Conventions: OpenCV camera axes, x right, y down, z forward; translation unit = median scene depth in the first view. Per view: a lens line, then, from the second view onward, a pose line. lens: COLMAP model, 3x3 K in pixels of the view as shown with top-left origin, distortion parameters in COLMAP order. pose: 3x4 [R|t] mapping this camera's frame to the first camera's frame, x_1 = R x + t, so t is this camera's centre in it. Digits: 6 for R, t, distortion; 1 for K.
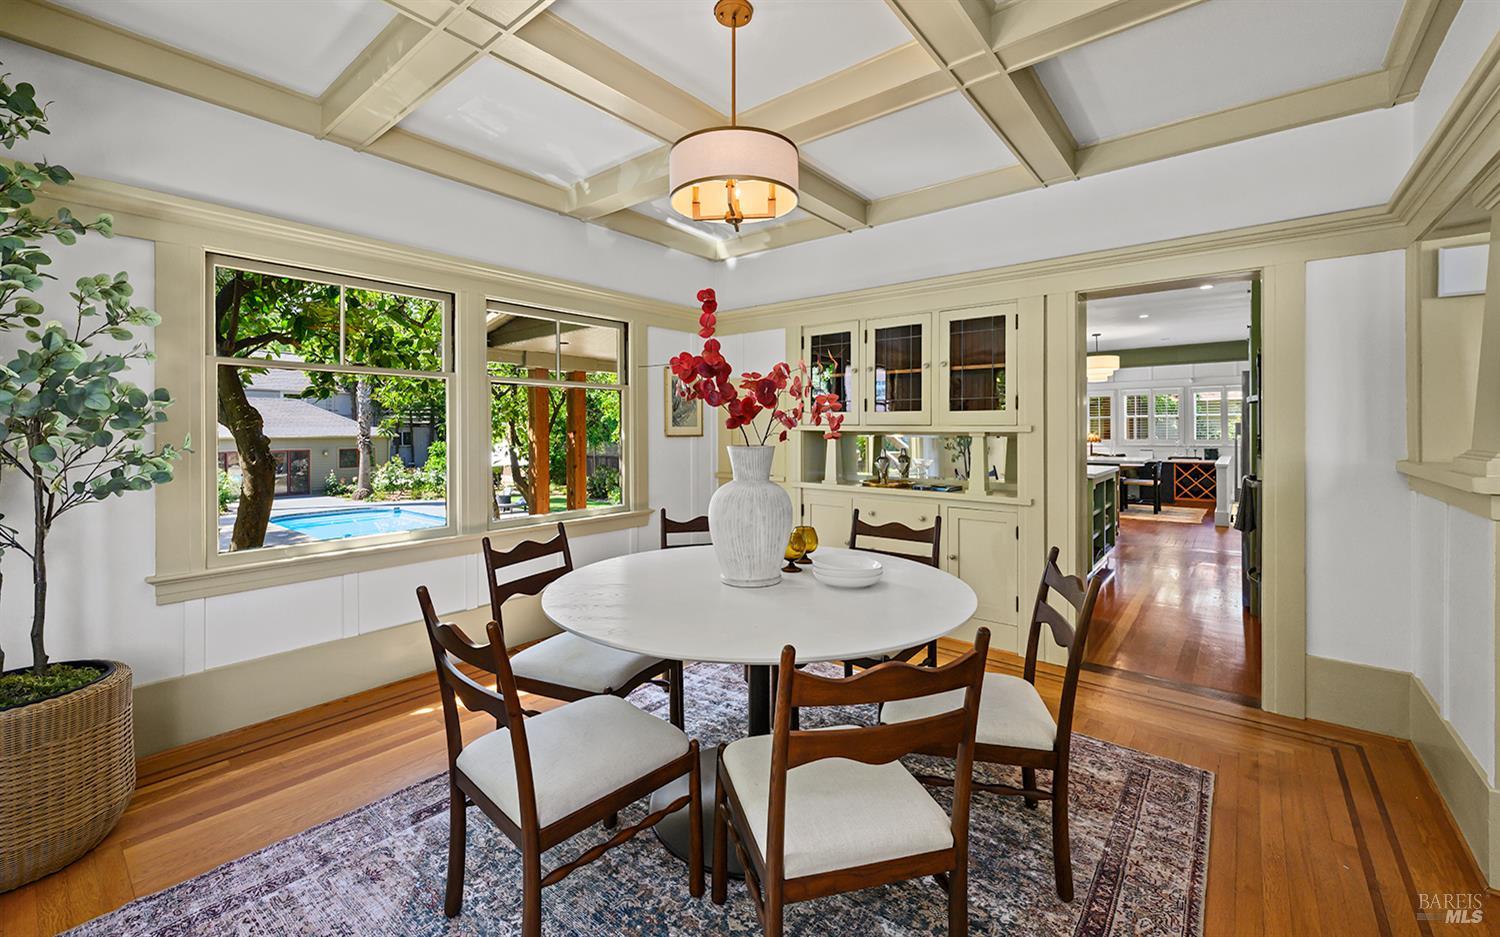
lens RADIAL K [[600.0, 0, 758.3], [0, 600.0, 425.8], [0, 0, 1]] dist [0.000732, 0.000350]
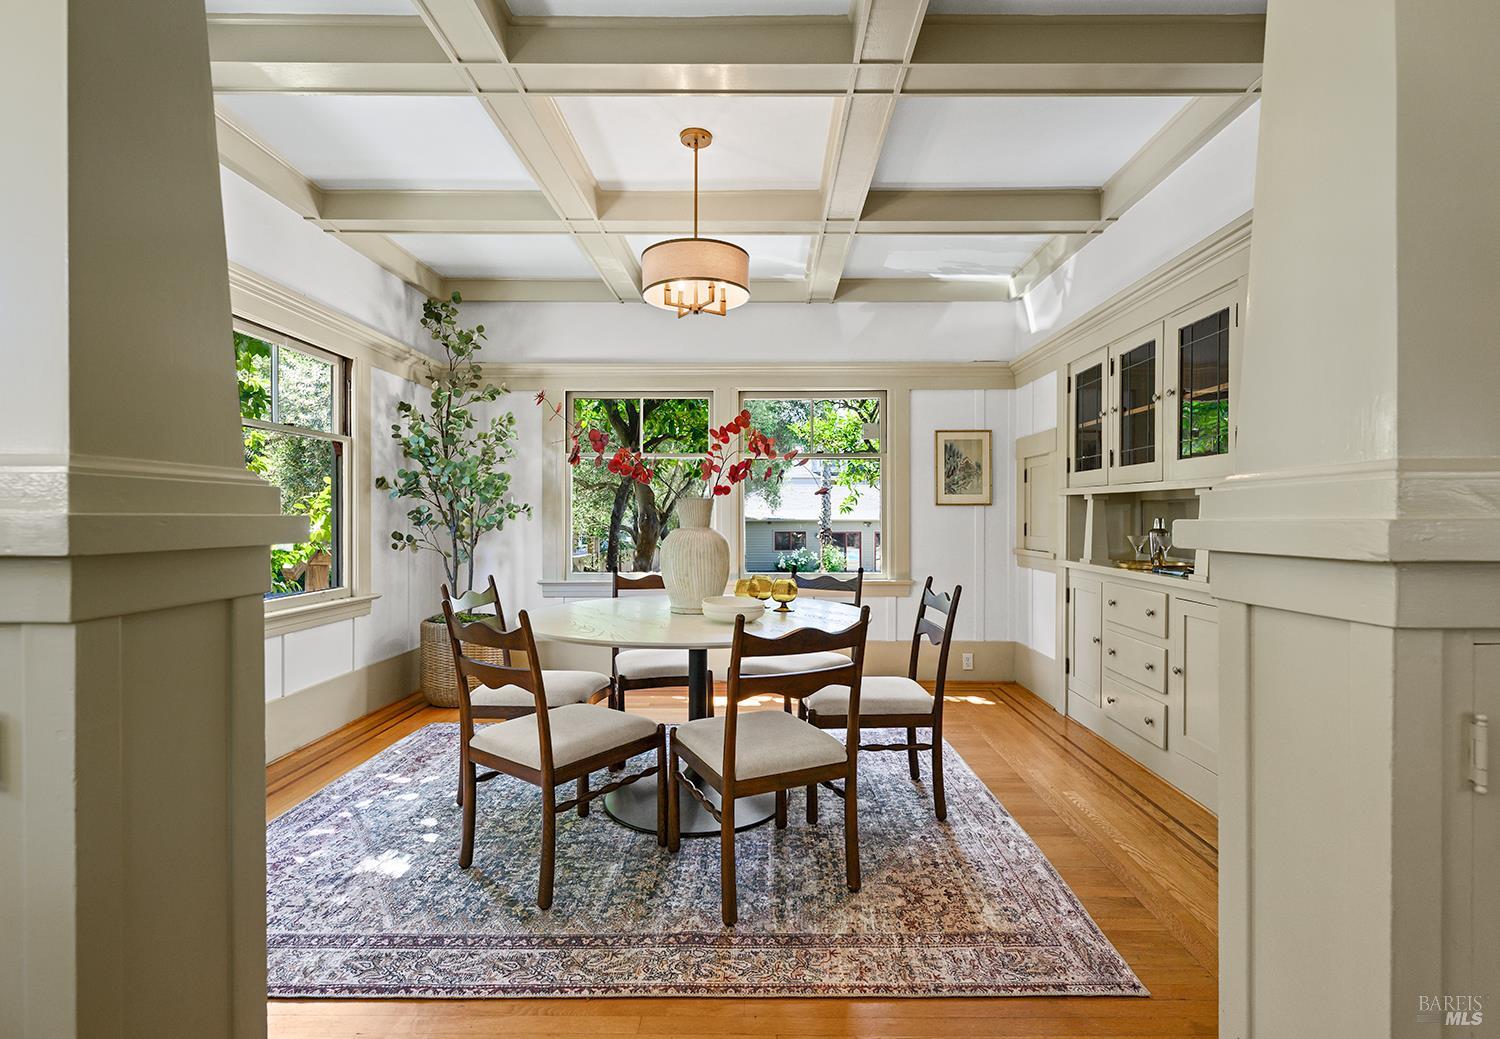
lens RADIAL K [[703.5, 0, 779.3], [0, 703.5, 515.0], [0, 0, 1]] dist [-0.006081, -0.000091]
pose [[0.639098, 0.001383, -0.769124, 0.518519], [0.002526, 0.999989, 0.003898, 0.027610], [0.769121, -0.004434, 0.639088, 0.102821]]
